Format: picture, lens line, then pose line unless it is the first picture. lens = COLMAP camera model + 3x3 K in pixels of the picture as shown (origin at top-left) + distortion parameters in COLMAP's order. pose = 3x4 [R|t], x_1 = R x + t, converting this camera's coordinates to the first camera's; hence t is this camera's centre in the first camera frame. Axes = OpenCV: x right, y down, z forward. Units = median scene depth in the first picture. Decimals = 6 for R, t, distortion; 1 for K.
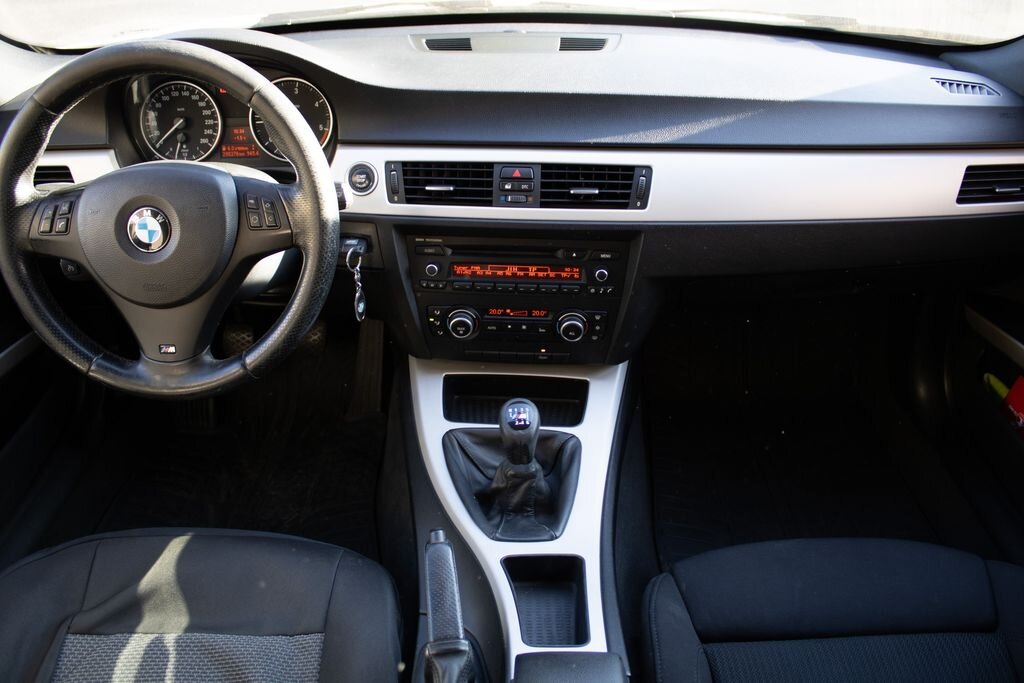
lens RADIAL K [[891.2, 0, 512.0], [0, 891.2, 341.5], [0, 0, 1]] dist [-0.169115, 0.169471]
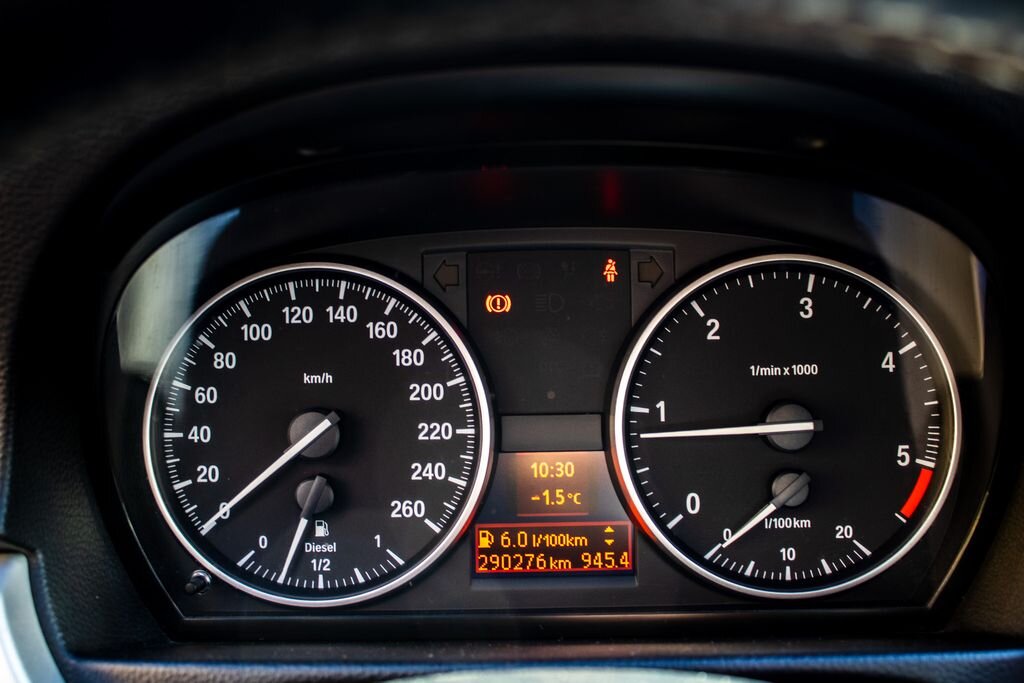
lens RADIAL K [[1148.0, 0, 494.0], [0, 1148.0, 331.8], [0, 0, 1]] dist [-0.126050, 0.170143]
pose [[0.999904, -0.010649, -0.008838, -0.352769], [0.007389, 0.950806, -0.309700, -0.193636], [0.011702, 0.309605, 0.950793, 0.740197]]
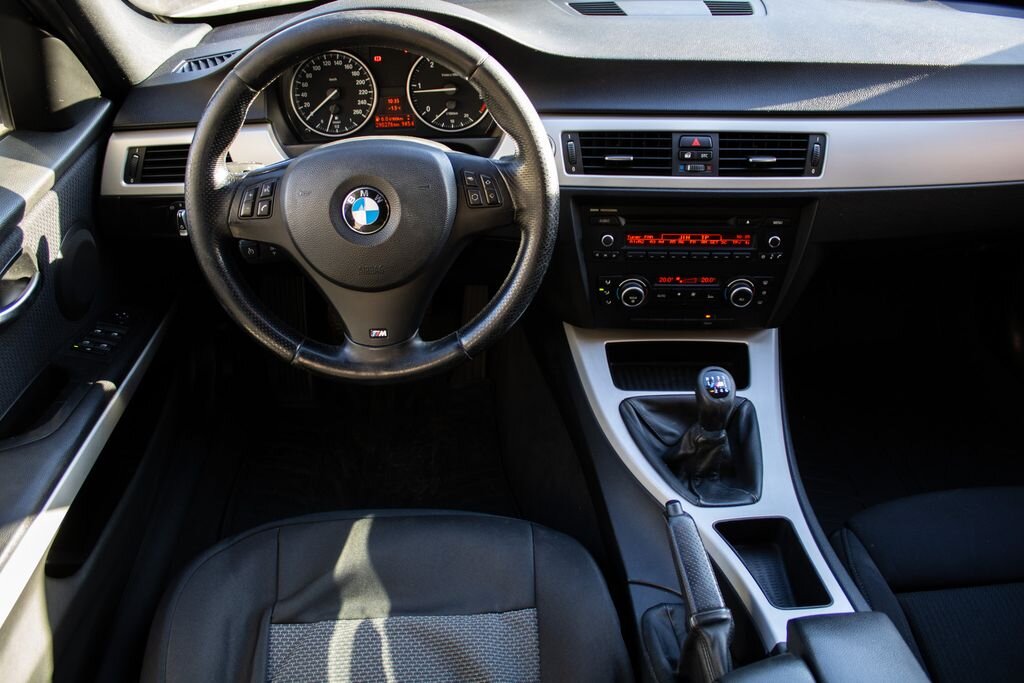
lens RADIAL K [[883.7, 0, 529.3], [0, 883.7, 349.6], [0, 0, 1]] dist [-0.172529, 0.173315]
pose [[0.997927, -0.037156, 0.052550, -0.242050], [0.033531, 0.997105, 0.068249, -0.029472], [-0.054933, -0.066346, 0.996283, 0.014487]]
